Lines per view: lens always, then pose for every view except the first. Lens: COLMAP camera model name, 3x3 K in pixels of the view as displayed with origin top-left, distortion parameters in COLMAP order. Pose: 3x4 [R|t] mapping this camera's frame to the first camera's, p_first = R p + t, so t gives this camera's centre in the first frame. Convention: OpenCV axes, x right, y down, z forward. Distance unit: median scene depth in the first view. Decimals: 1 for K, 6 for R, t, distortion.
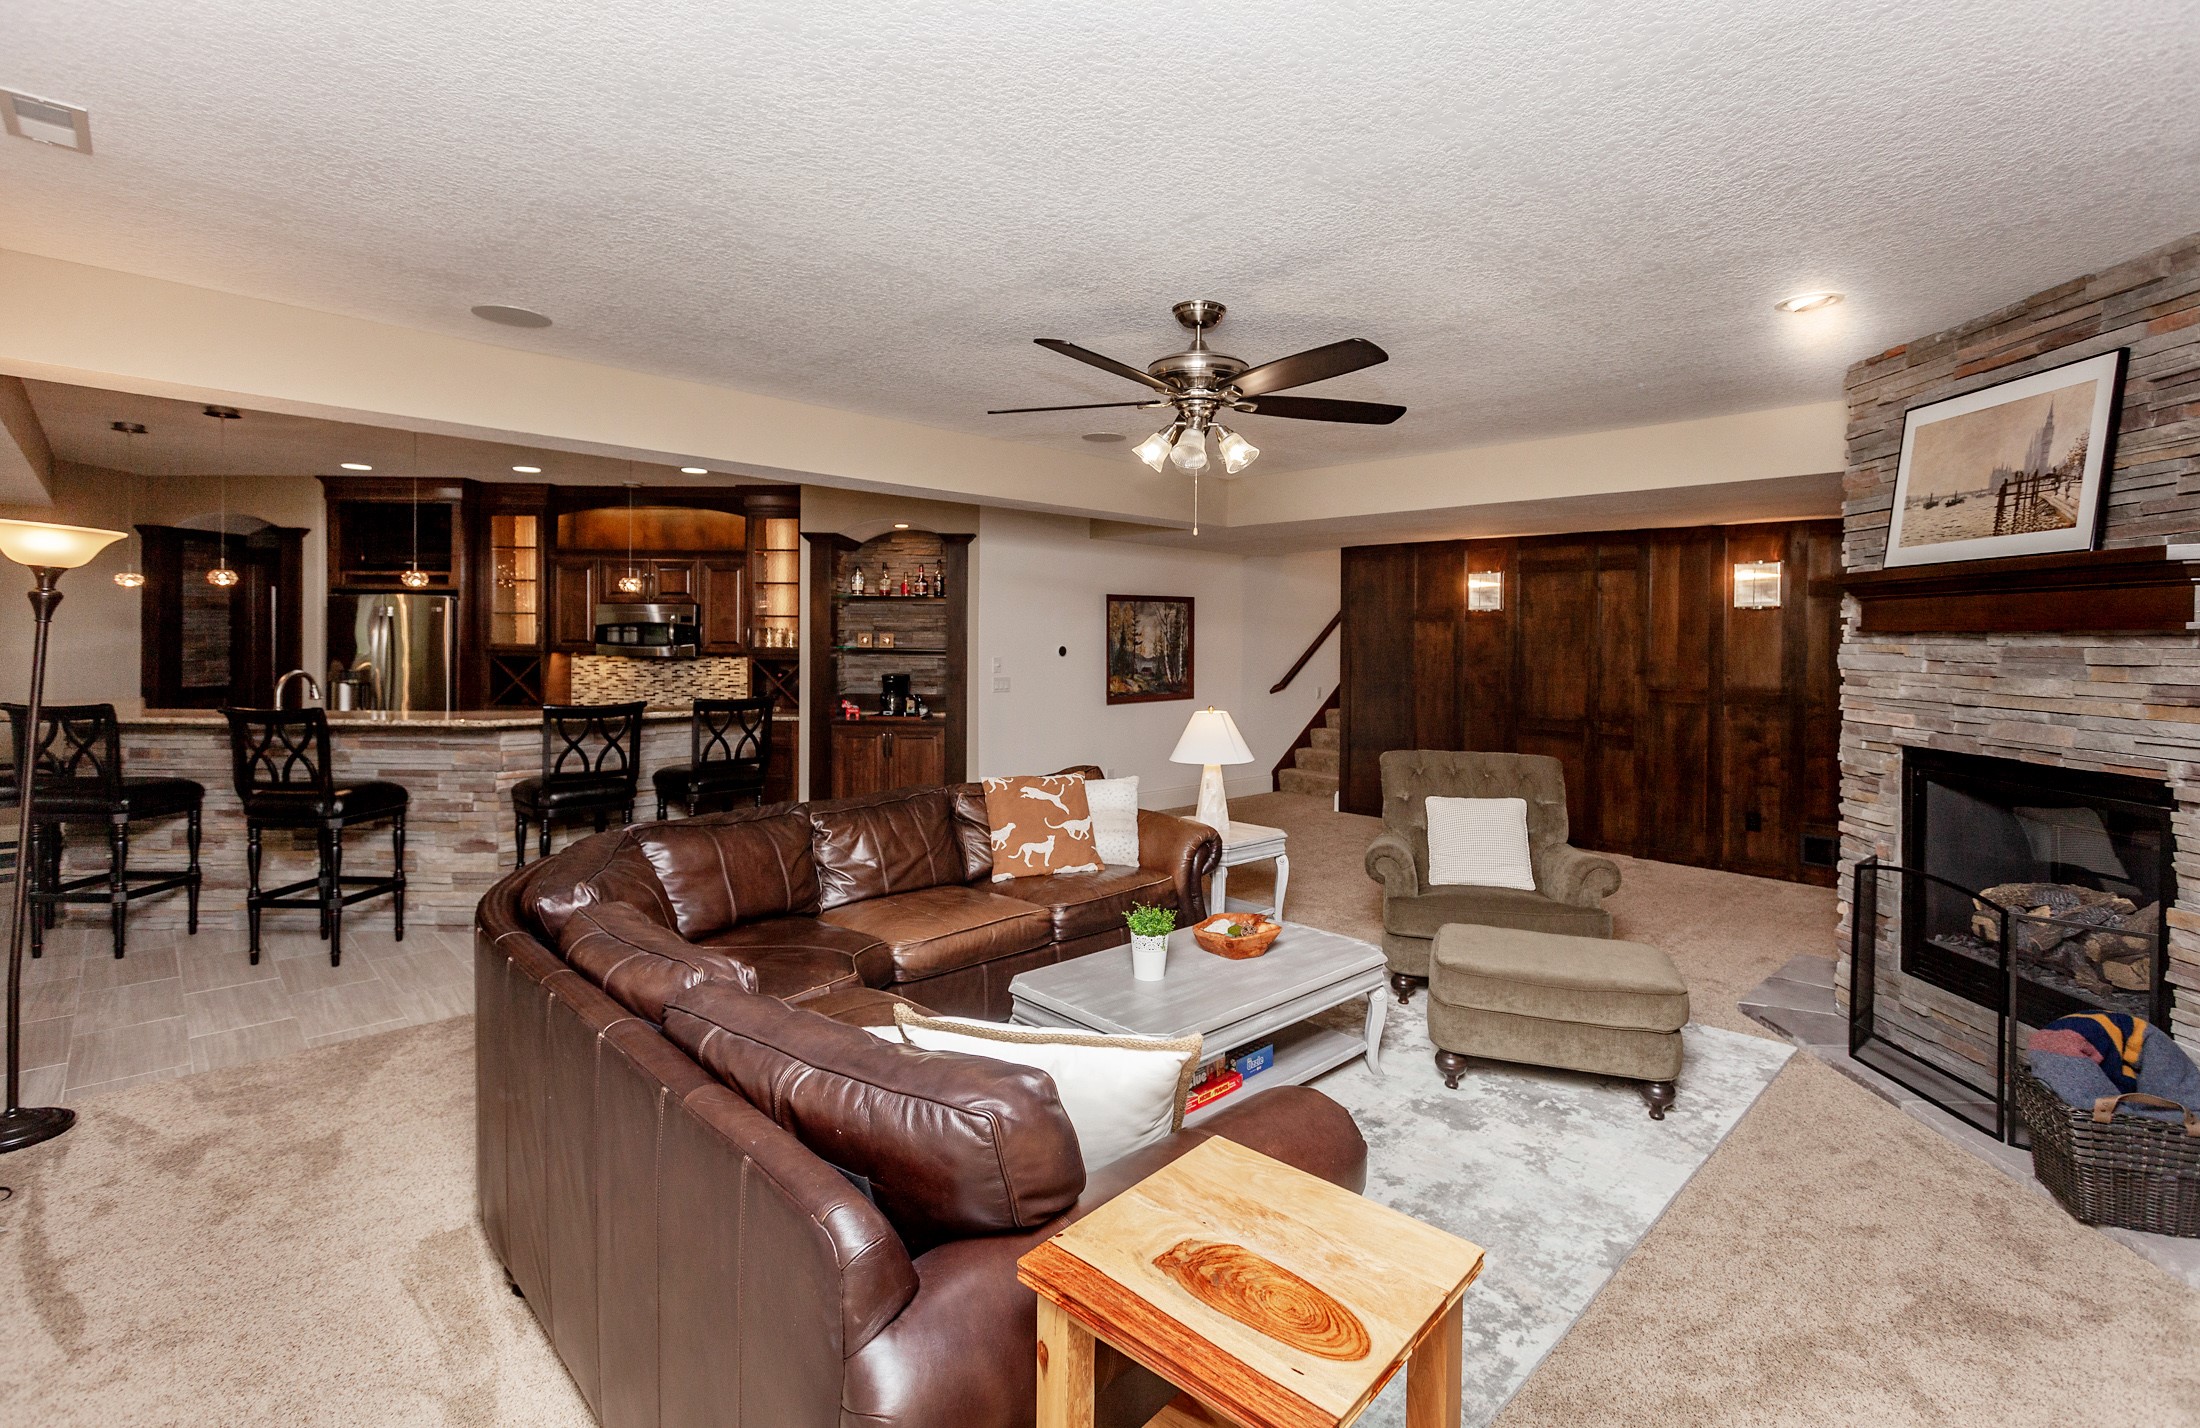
lens RADIAL K [[1000.9, 0, 1101.1], [0, 1000.9, 638.5], [0, 0, 1]] dist [0.002787, 0.000800]
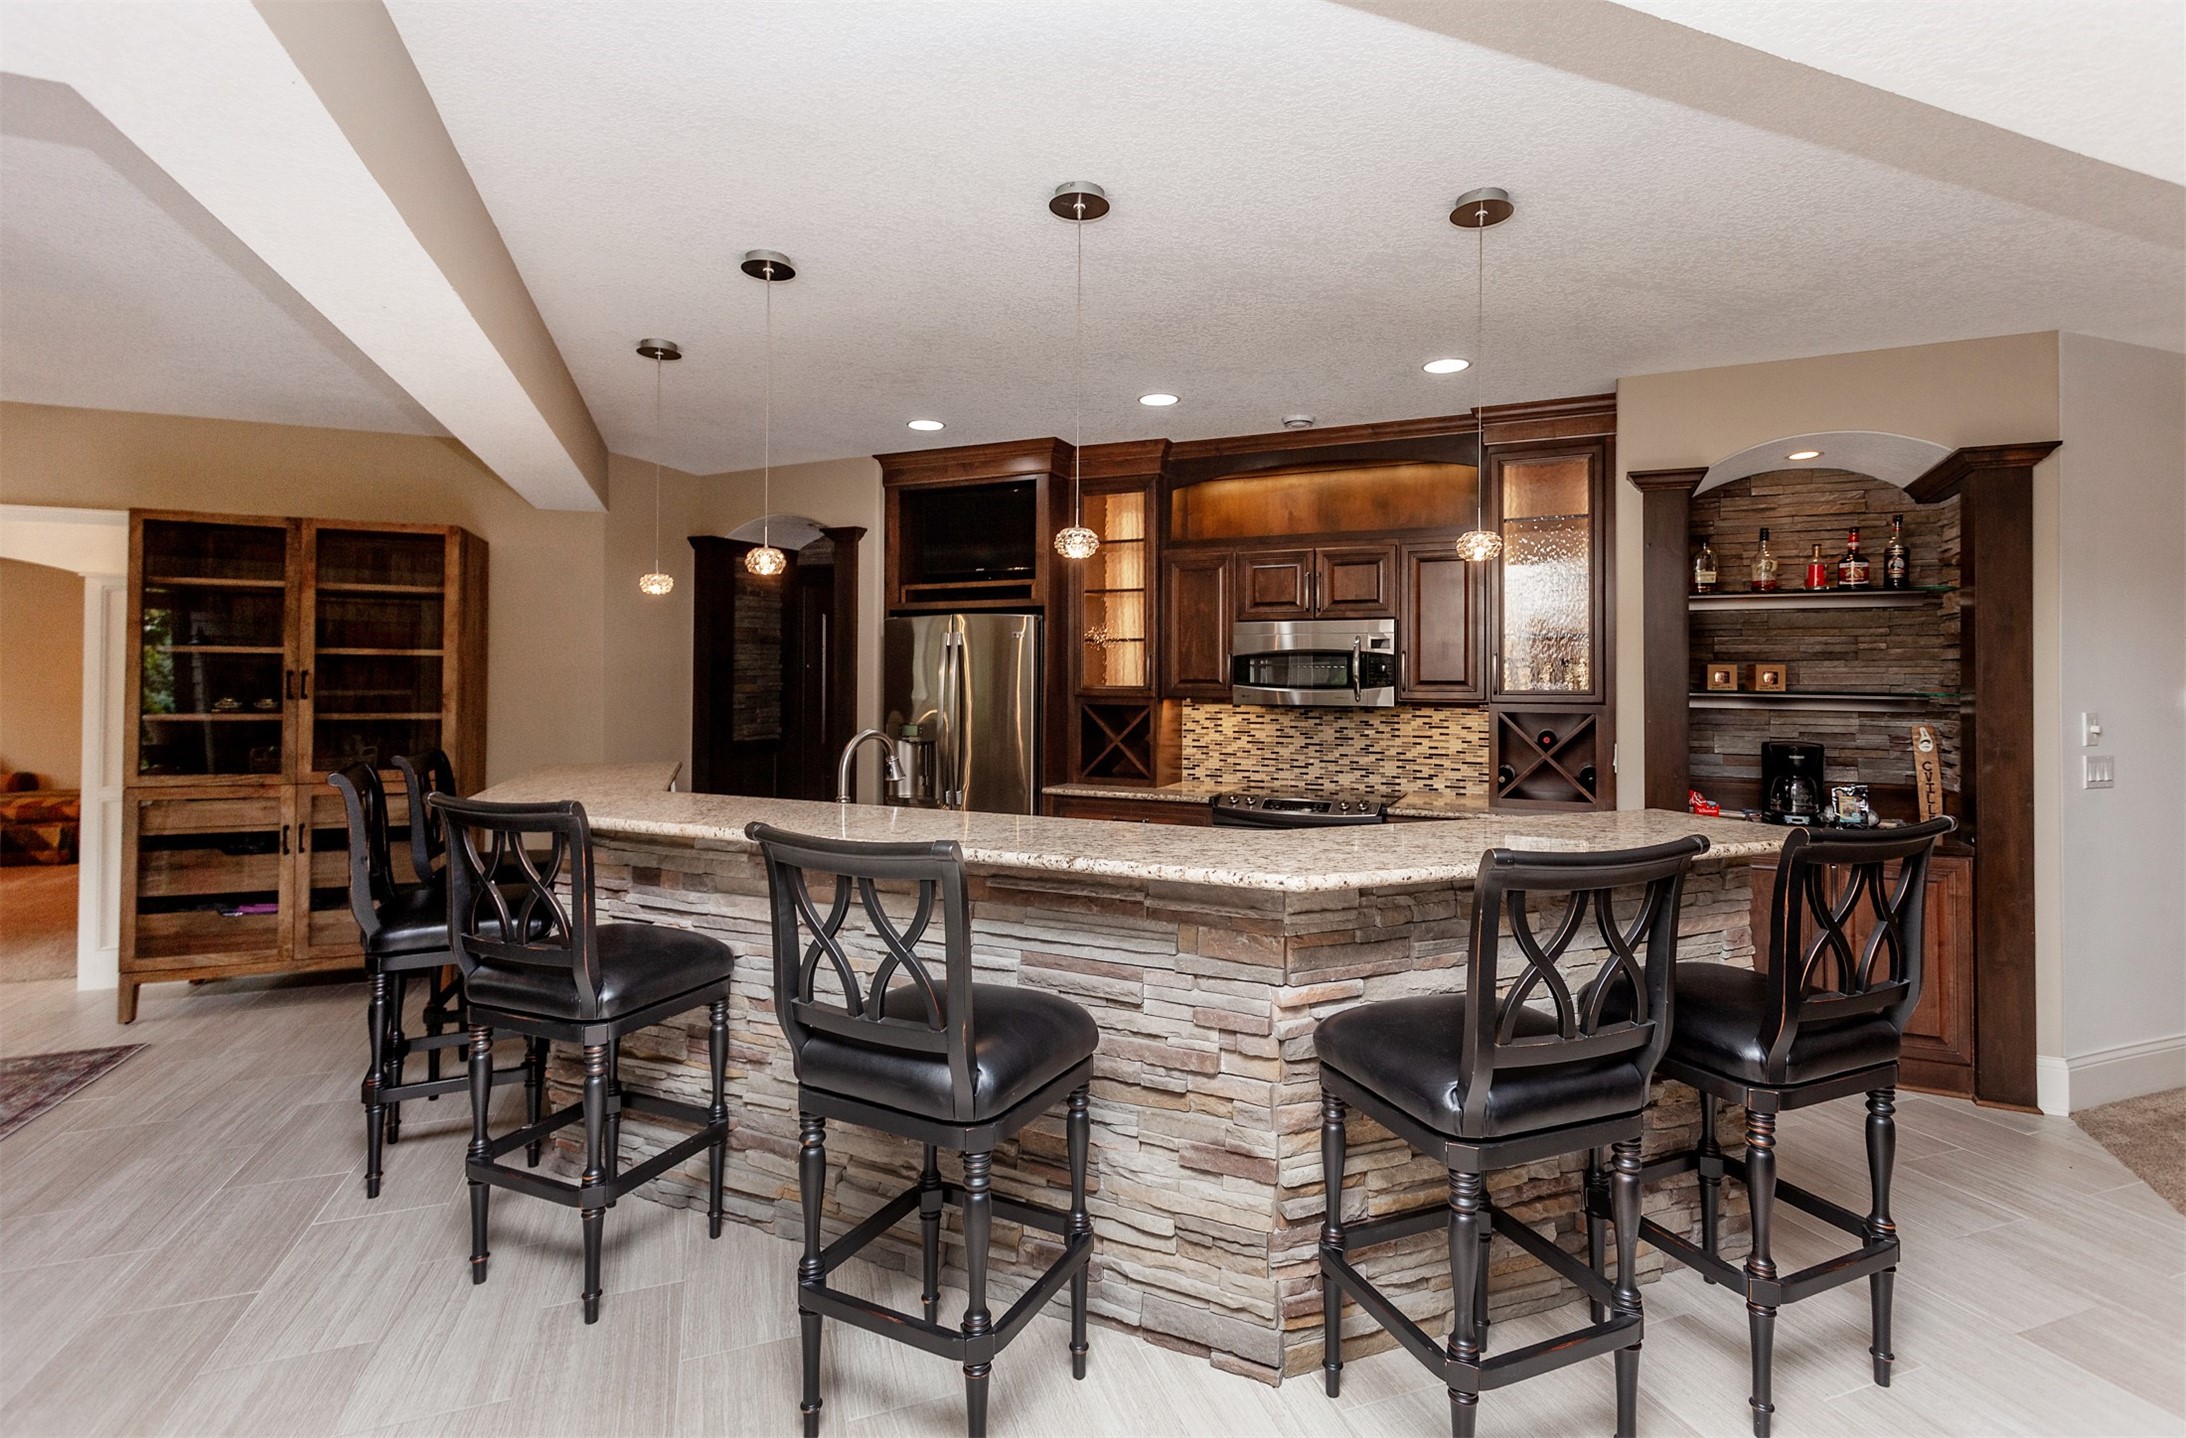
lens RADIAL K [[1091.1, 0, 1094.5], [0, 1091.1, 660.0], [0, 0, 1]] dist [-0.001902, 0.000075]
pose [[0.905245, -0.012784, -0.424698, -0.295171], [0.002434, 0.999687, -0.024902, 0.006287], [0.424883, 0.021508, 0.904993, 0.345465]]
